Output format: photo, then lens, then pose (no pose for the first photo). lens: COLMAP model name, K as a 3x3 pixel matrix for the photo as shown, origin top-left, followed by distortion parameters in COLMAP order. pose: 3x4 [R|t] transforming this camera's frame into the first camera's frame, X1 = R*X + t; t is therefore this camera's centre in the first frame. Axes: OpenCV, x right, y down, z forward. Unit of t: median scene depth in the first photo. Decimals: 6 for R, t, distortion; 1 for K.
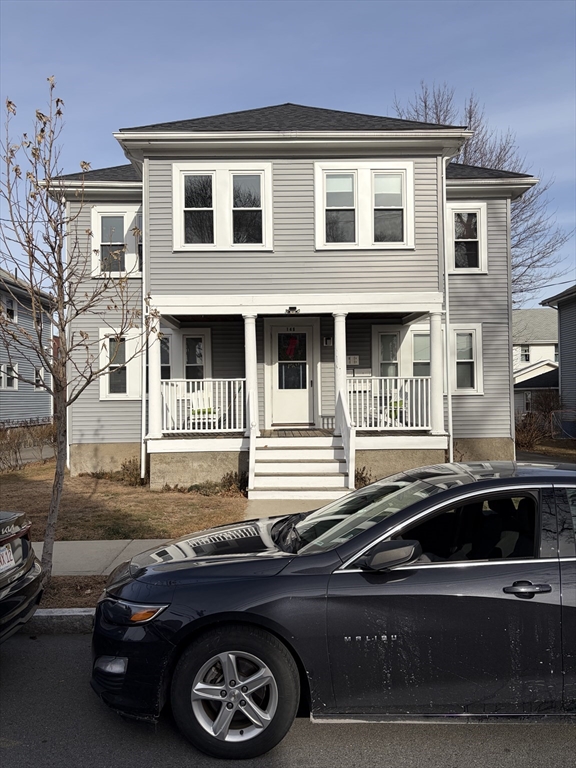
lens RADIAL K [[579.8, 0, 279.5], [0, 579.8, 384.8], [0, 0, 1]] dist [0.048638, -0.008299]
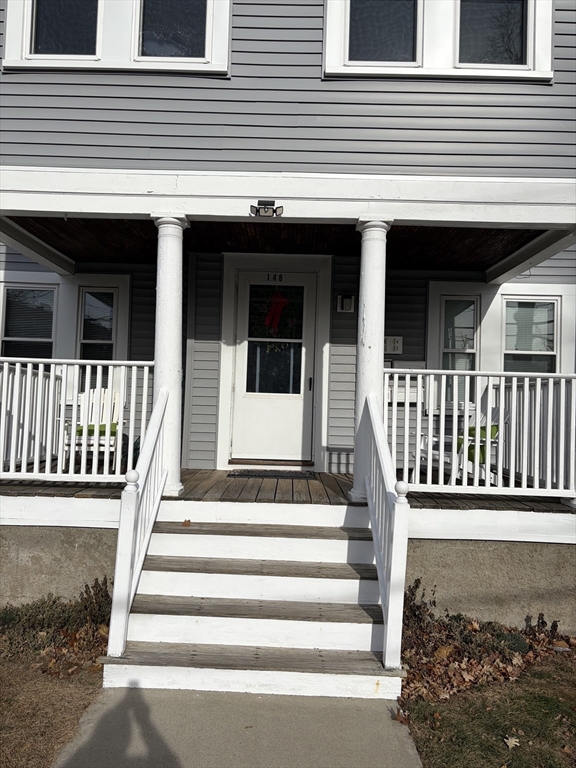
lens RADIAL K [[584.6, 0, 288.0], [0, 584.6, 384.0], [0, 0, 1]] dist [0.012558, 0.000212]
pose [[0.998945, 0.042139, -0.018238, 0.046238], [-0.042560, 0.998821, -0.023344, 0.011246], [0.017233, 0.024096, 0.999561, 0.498327]]
